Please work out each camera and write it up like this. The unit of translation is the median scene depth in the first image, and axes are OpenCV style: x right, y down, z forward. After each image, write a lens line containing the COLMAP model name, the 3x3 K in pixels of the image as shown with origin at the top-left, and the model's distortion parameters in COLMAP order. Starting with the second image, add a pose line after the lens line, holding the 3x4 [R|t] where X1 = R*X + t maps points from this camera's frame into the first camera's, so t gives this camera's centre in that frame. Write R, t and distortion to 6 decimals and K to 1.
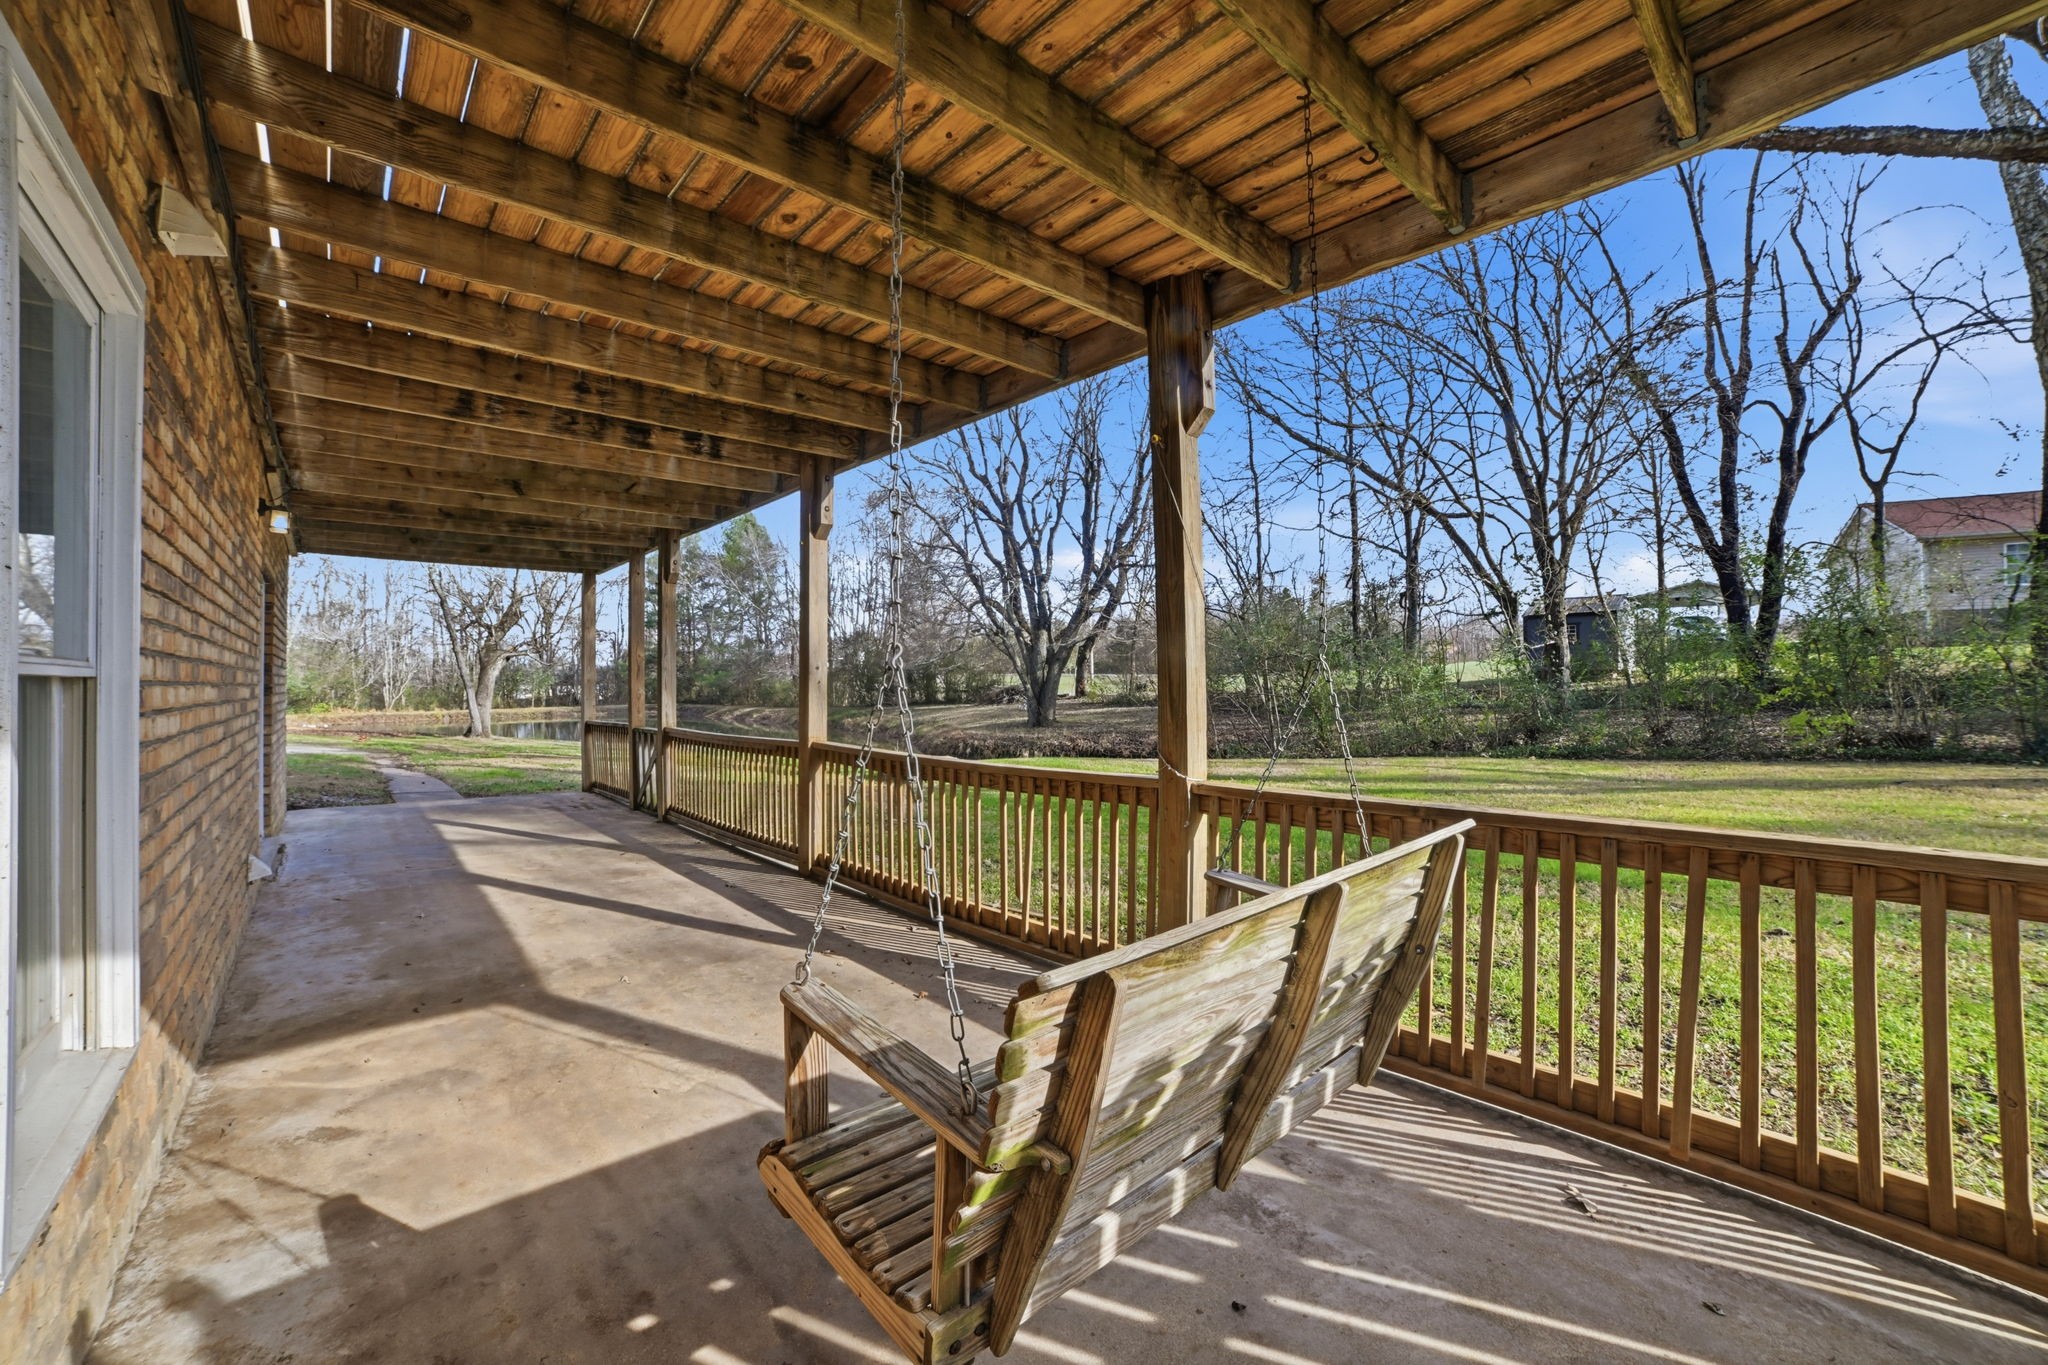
lens RADIAL K [[885.4, 0, 1037.0], [0, 885.4, 671.2], [0, 0, 1]] dist [-0.000240, 0.000115]
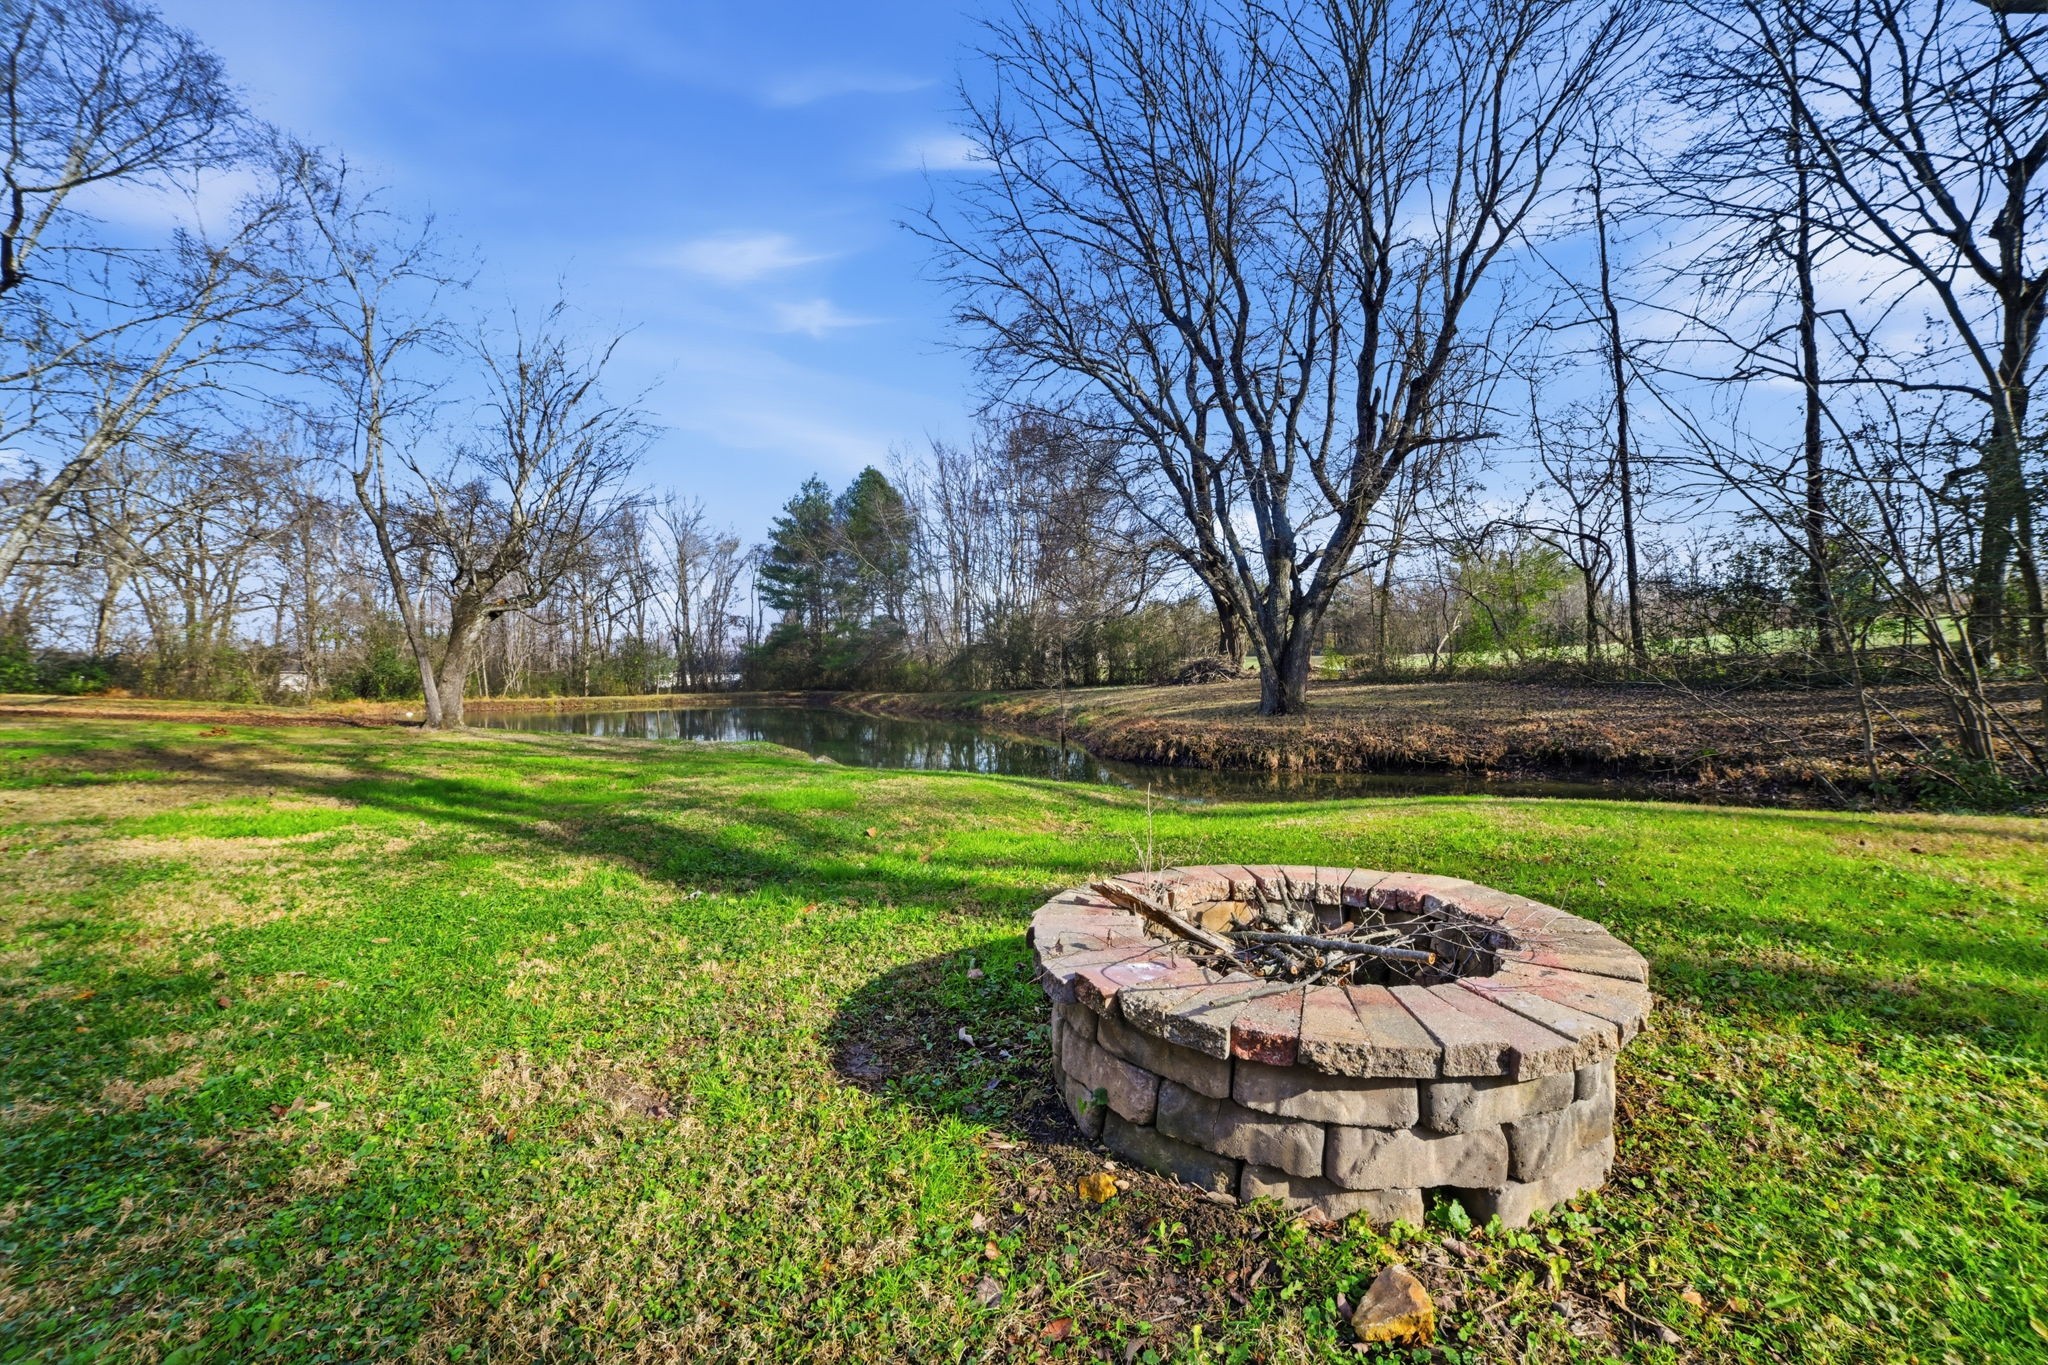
lens RADIAL K [[885.4, 0, 1037.0], [0, 885.4, 671.2], [0, 0, 1]] dist [-0.000240, 0.000115]
pose [[0.986597, -0.008299, -0.162966, -0.043948], [0.010366, 0.999876, 0.011840, 0.015810], [0.162848, -0.013370, 0.986561, 0.242034]]
